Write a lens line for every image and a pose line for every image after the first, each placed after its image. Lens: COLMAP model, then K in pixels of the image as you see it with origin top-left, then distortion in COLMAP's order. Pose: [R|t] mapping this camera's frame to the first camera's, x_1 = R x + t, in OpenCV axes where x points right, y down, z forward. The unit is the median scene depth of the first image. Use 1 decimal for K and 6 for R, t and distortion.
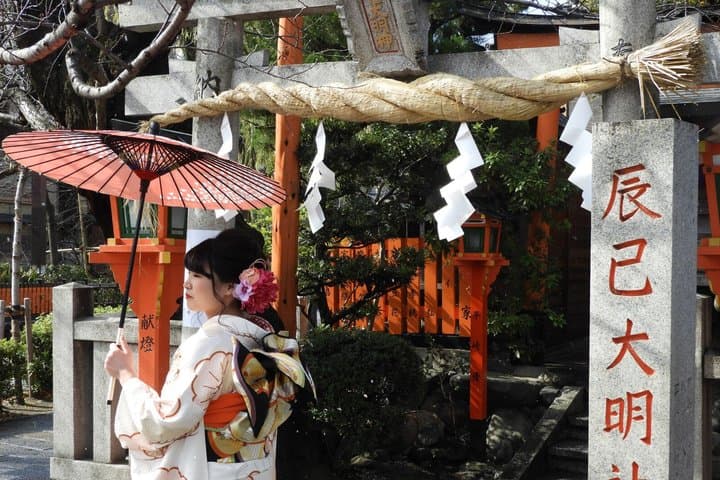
lens RADIAL K [[1049.8, 0, 360.2], [0, 1049.8, 293.7], [0, 0, 1]] dist [0.036157, 0.085749]
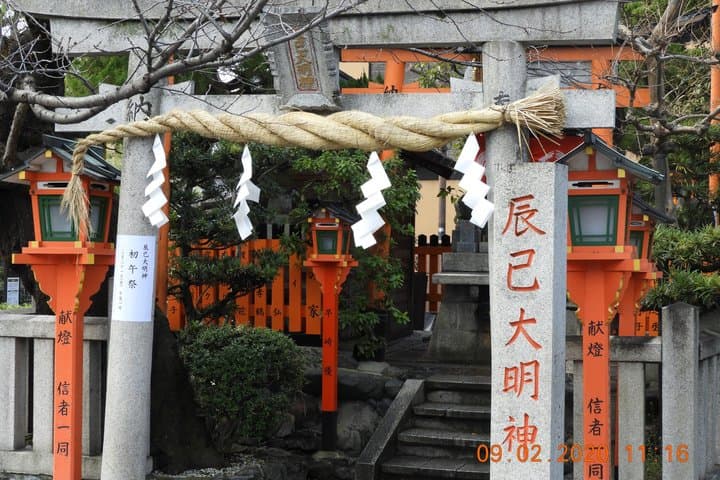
lens RADIAL K [[1049.8, 0, 360.2], [0, 1049.8, 293.7], [0, 0, 1]] dist [0.036157, 0.085749]
pose [[0.986574, -0.001154, 0.163312, -0.120131], [0.001157, 0.999999, 0.000078, 0.003485], [-0.163312, 0.000112, 0.986574, -0.212416]]
